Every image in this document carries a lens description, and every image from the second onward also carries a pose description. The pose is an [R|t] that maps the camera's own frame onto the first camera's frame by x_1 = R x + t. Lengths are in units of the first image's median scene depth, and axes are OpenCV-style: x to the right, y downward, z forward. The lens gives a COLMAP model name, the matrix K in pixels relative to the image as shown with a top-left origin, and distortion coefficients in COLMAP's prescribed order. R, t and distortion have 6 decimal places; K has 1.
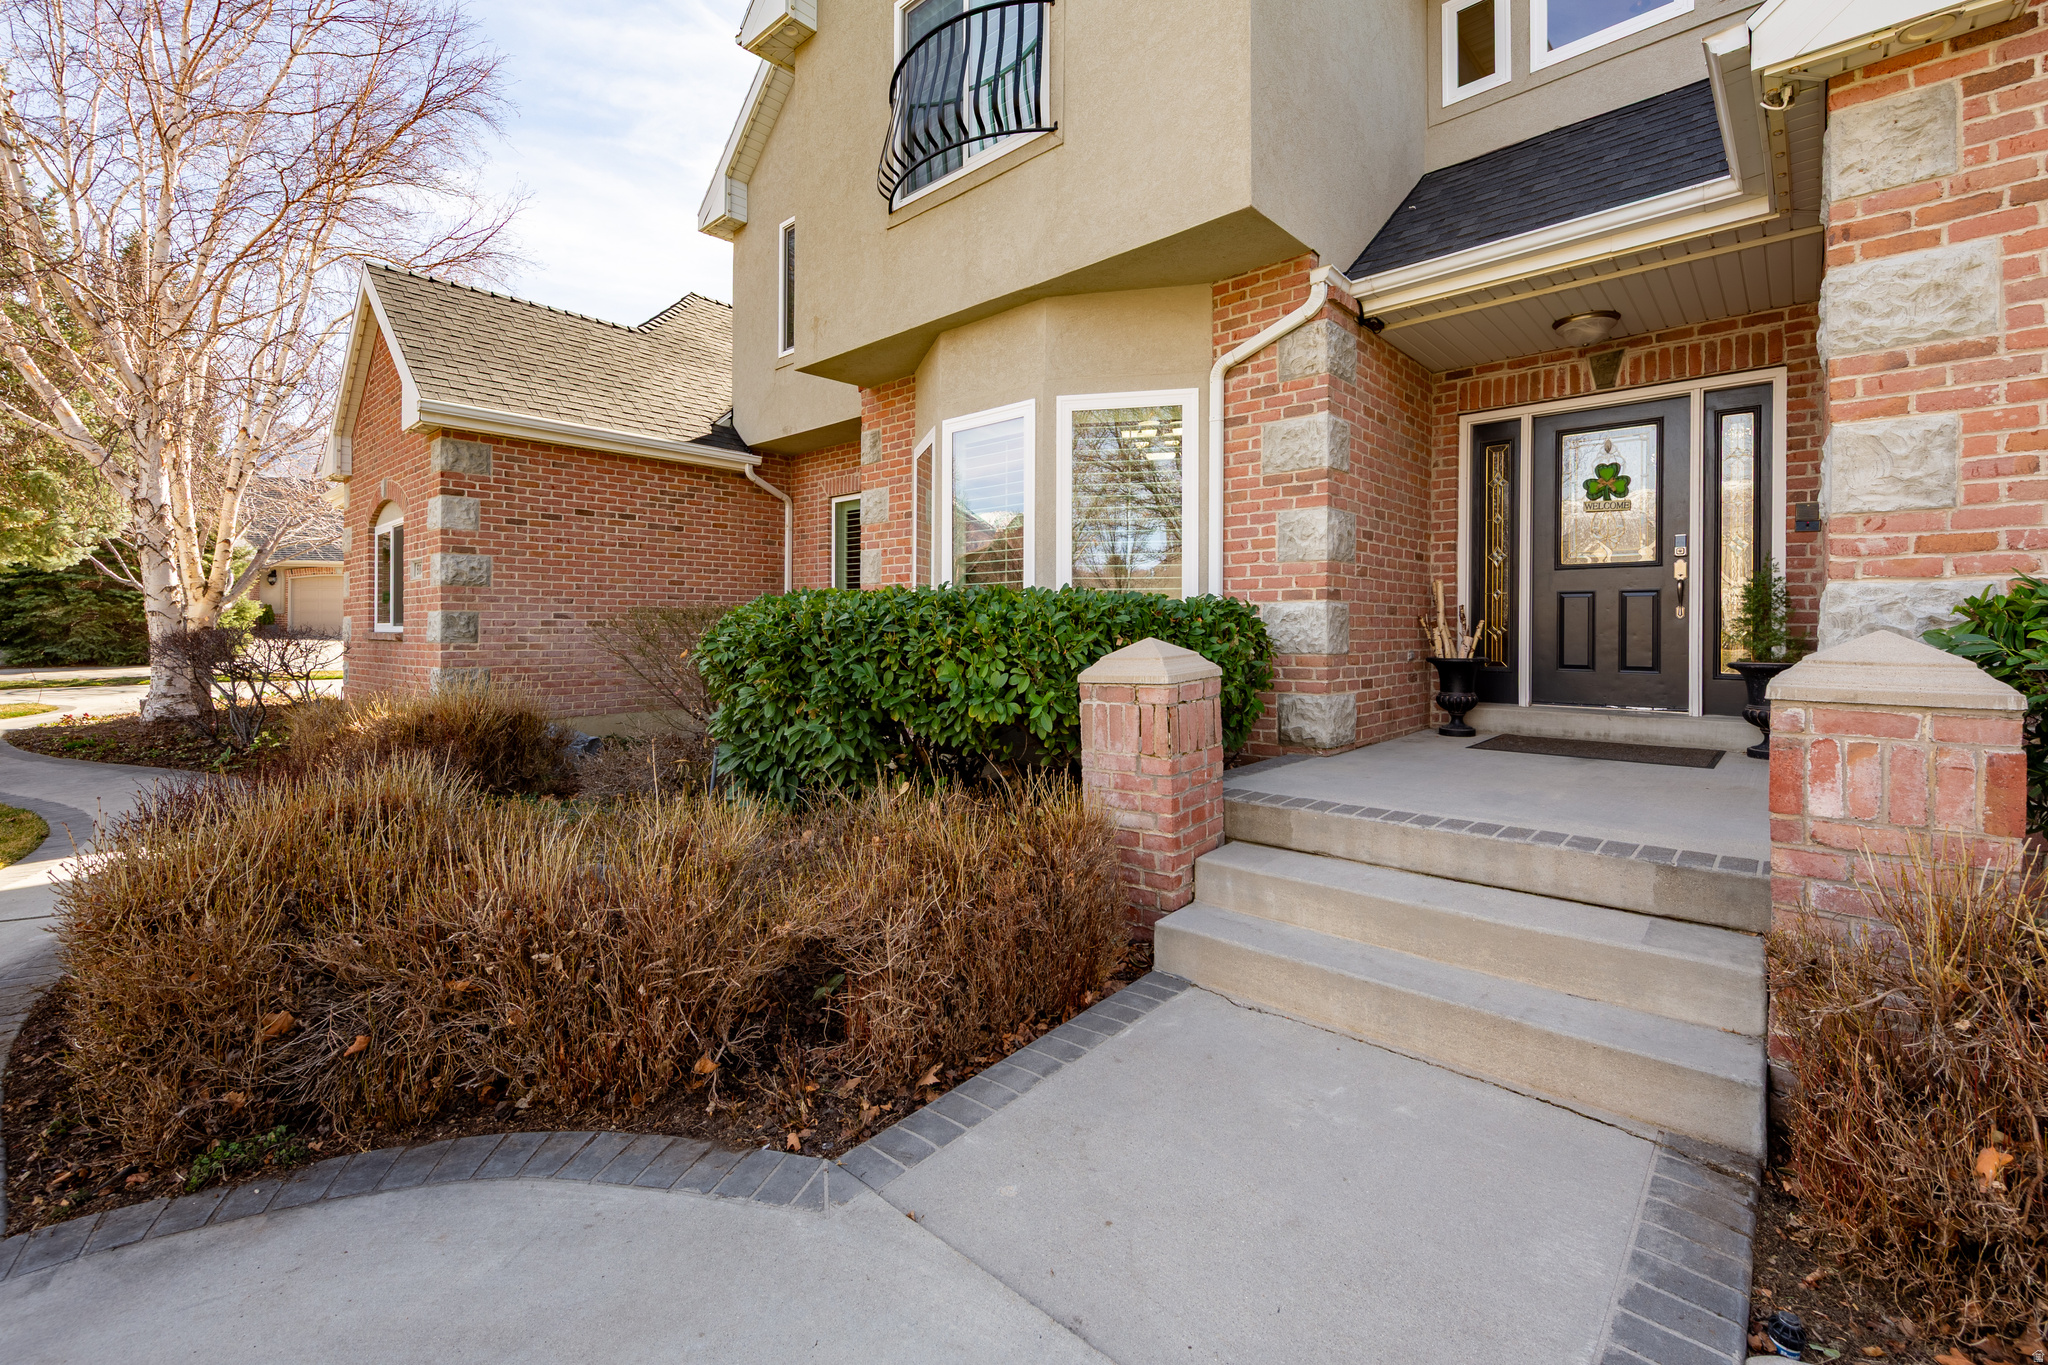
lens RADIAL K [[831.9, 0, 987.2], [0, 831.9, 630.8], [0, 0, 1]] dist [0.003078, -0.001677]
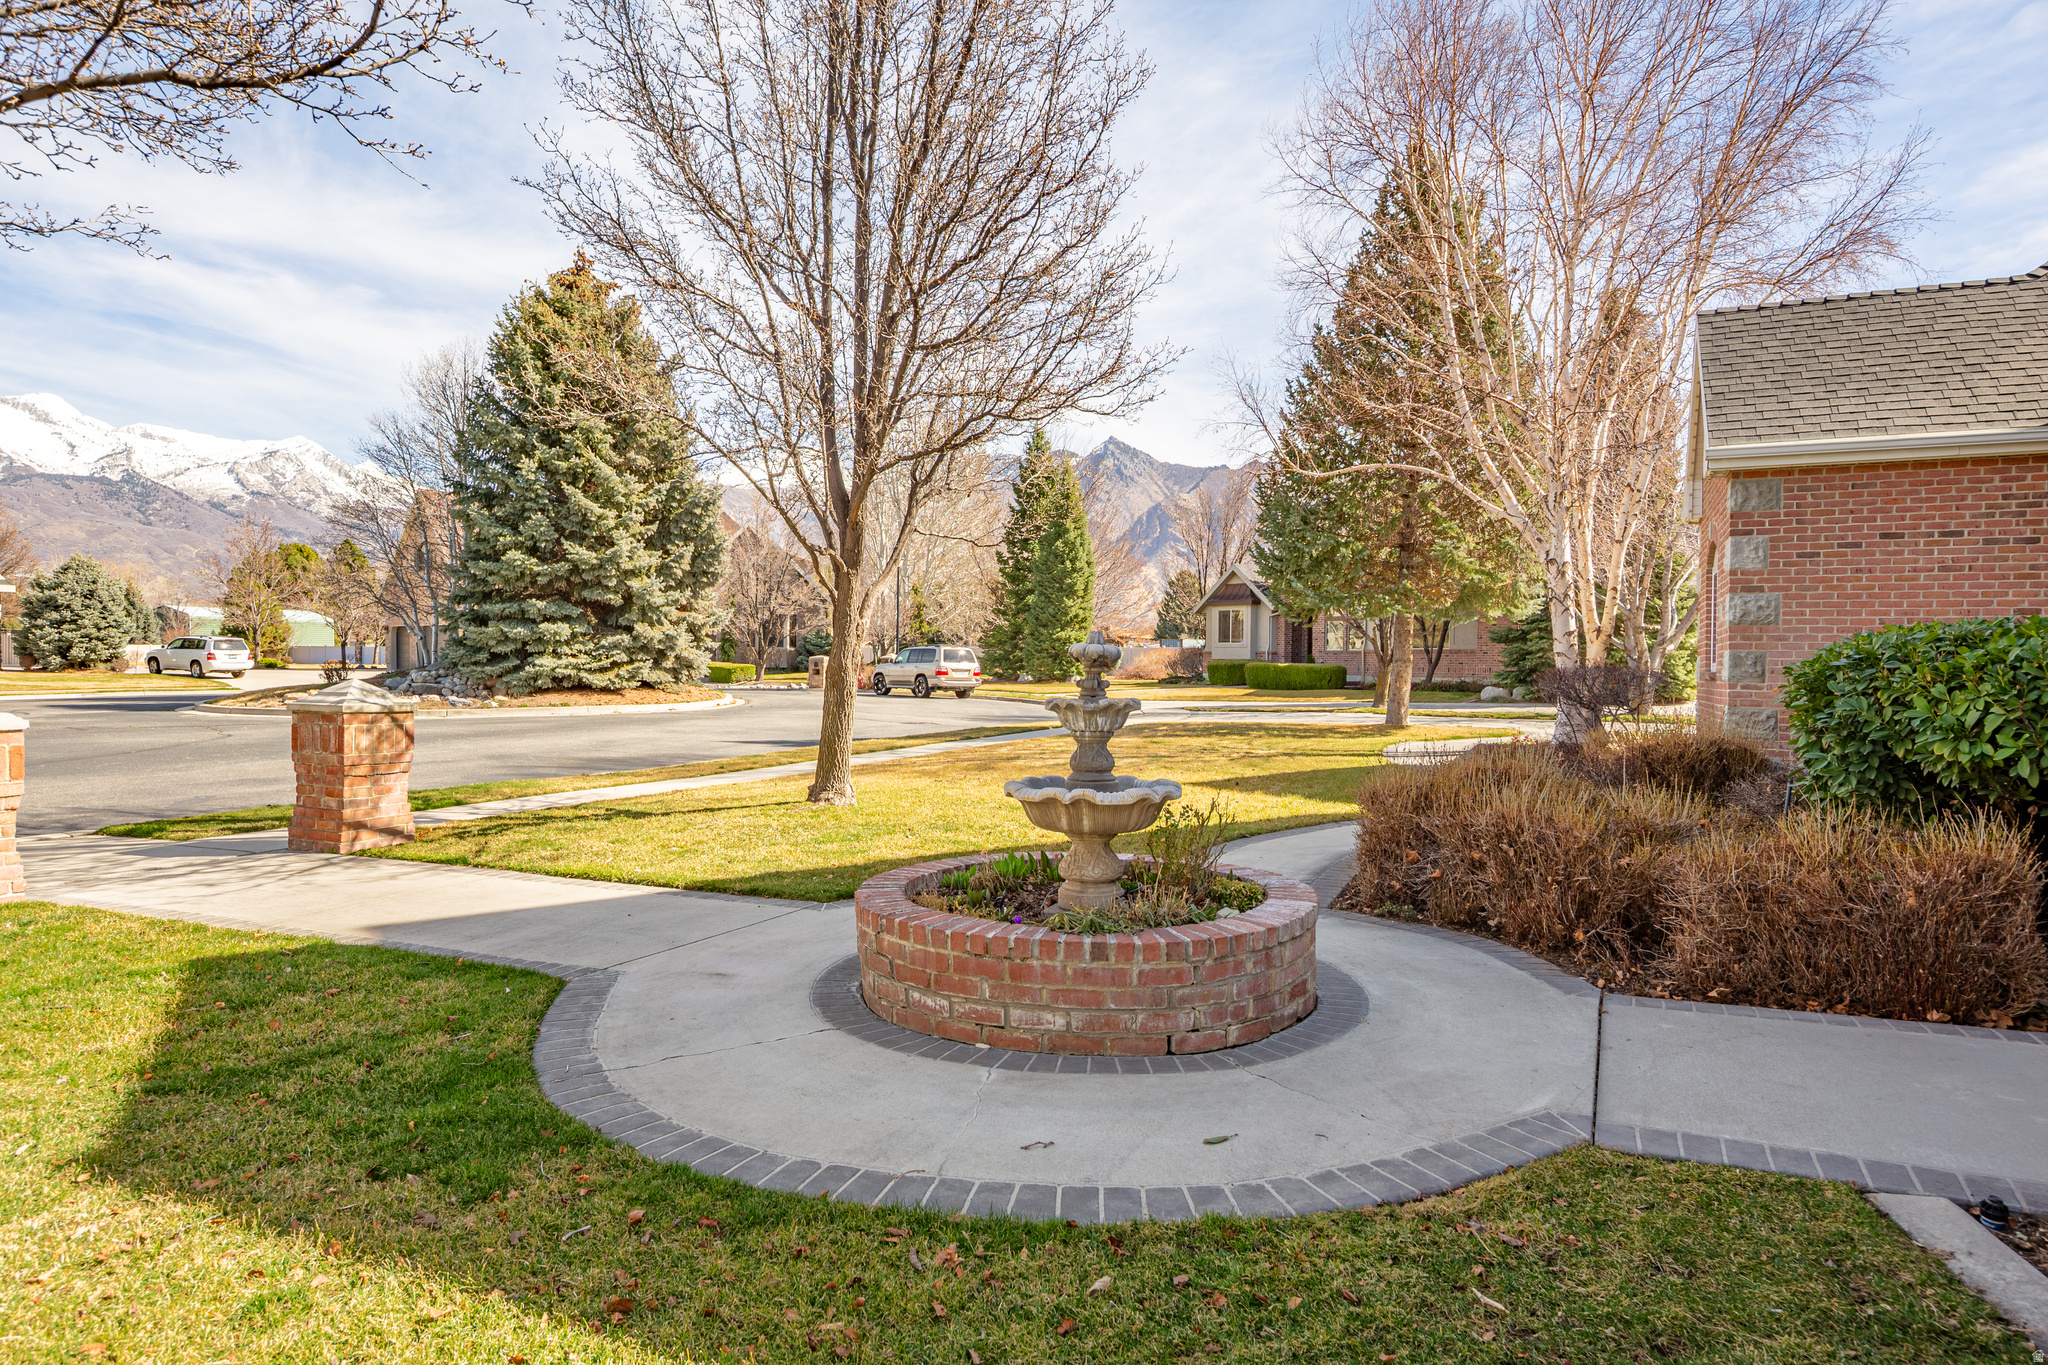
lens RADIAL K [[1187.3, 0, 1023.2], [0, 1187.3, 678.1], [0, 0, 1]] dist [0.001057, 0.000128]
pose [[0.255775, 0.014893, -0.966622, 0.508039], [-0.015690, 0.999814, 0.011253, 0.006787], [0.966609, 0.012288, 0.255961, -0.198042]]
